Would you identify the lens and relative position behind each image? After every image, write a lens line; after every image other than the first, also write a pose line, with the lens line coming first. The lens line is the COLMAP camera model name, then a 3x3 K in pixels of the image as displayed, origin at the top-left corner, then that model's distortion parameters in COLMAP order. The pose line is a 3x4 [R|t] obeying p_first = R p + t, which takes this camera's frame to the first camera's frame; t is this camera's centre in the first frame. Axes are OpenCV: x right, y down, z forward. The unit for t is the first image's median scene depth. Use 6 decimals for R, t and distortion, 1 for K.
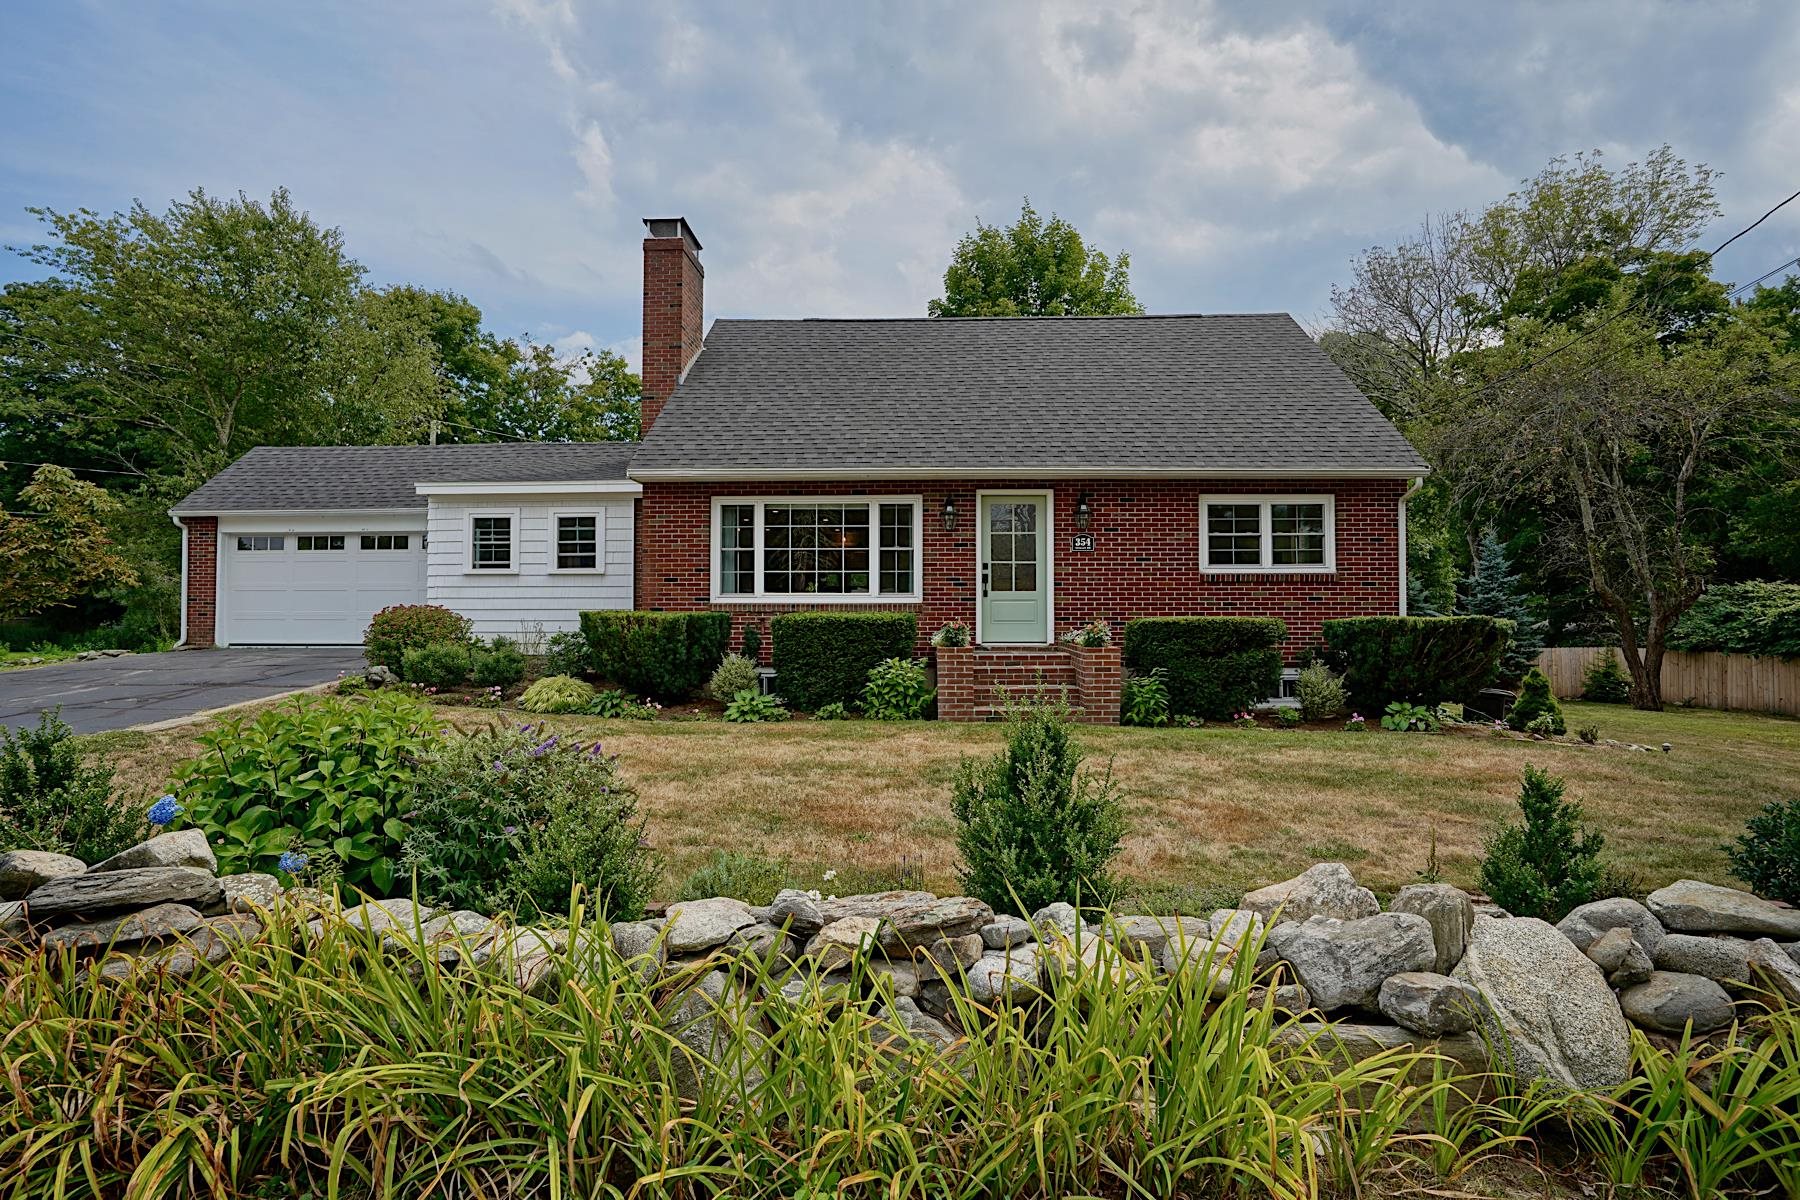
lens RADIAL K [[926.6, 0, 893.8], [0, 926.6, 606.6], [0, 0, 1]] dist [0.007854, 0.001682]
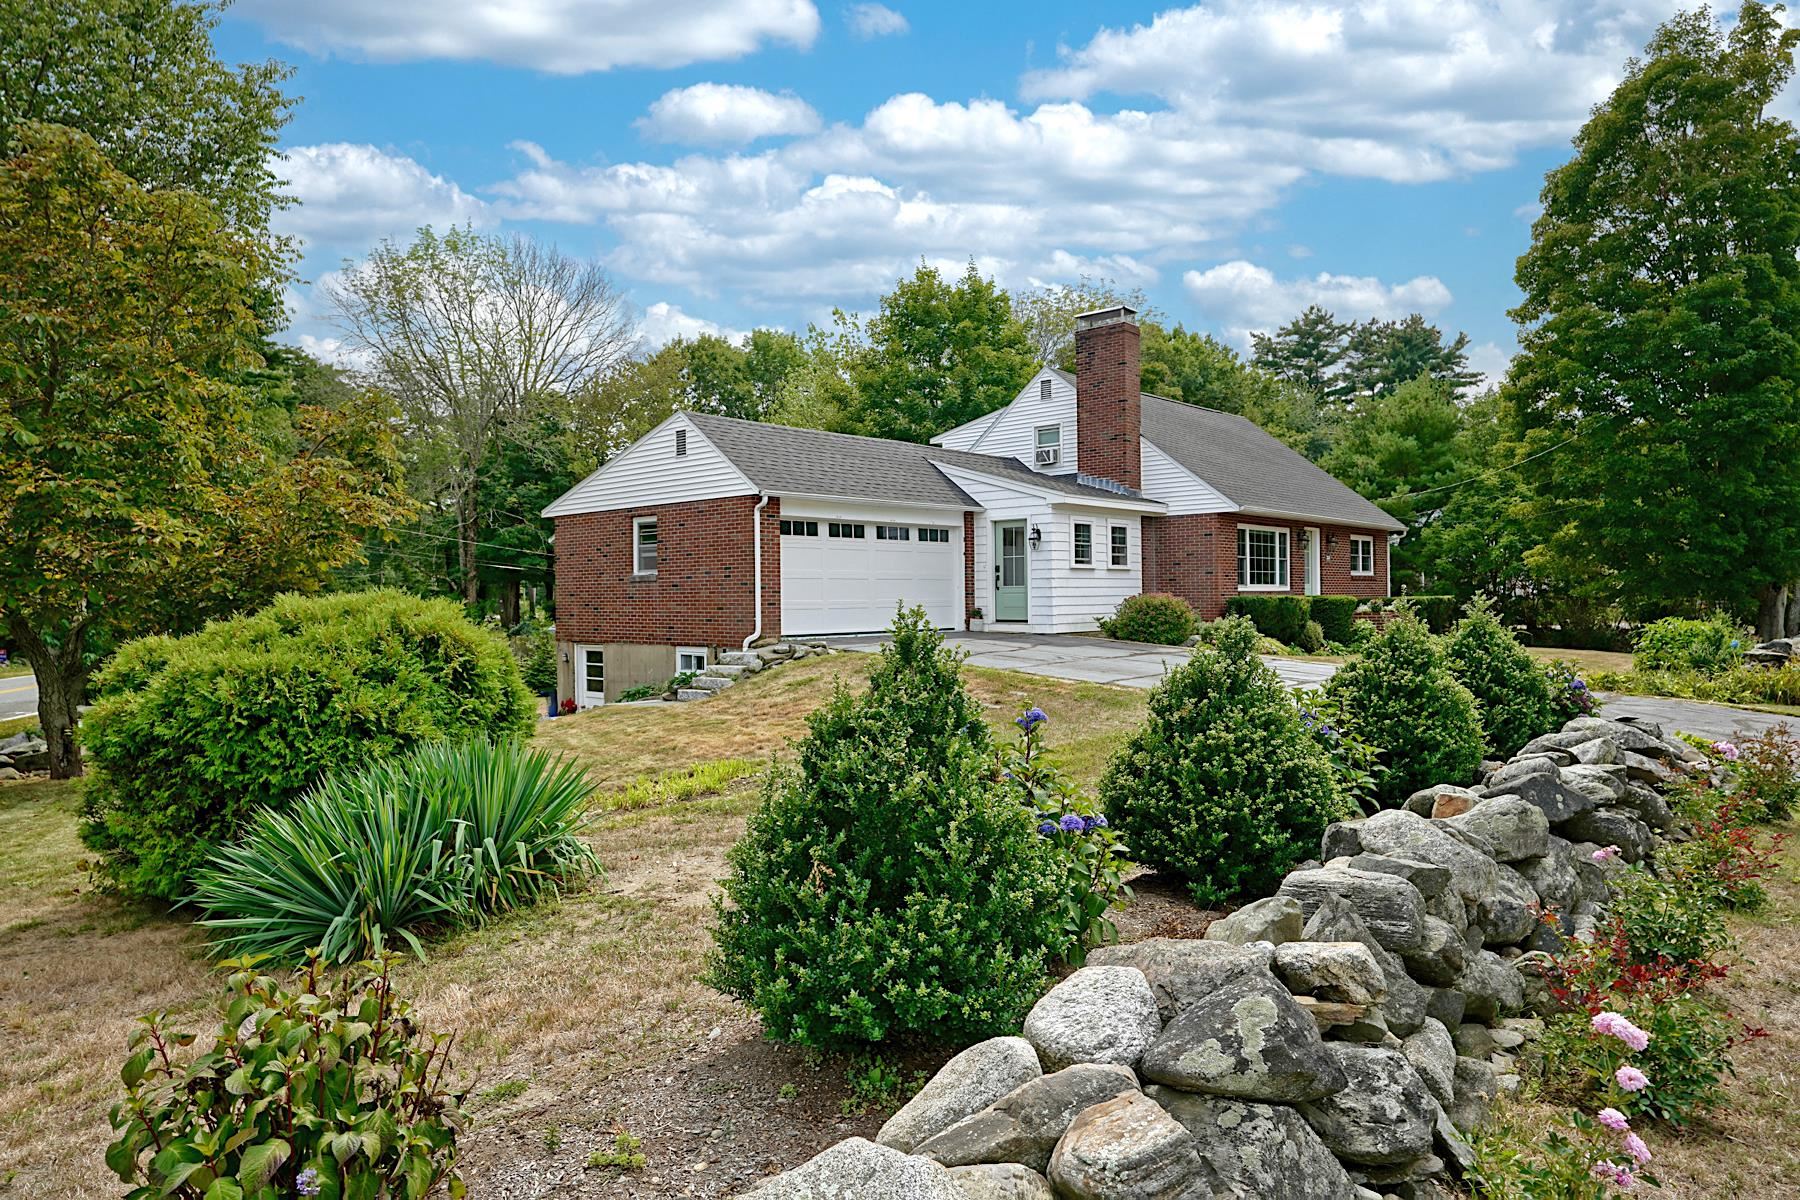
lens RADIAL K [[1112.9, 0, 899.0], [0, 1112.9, 597.3], [0, 0, 1]] dist [-0.002329, -0.000120]
pose [[0.605161, -0.008443, 0.796058, -1.815142], [0.001945, 0.999956, 0.009127, -0.009257], [-0.796100, -0.003975, 0.605151, 0.273897]]
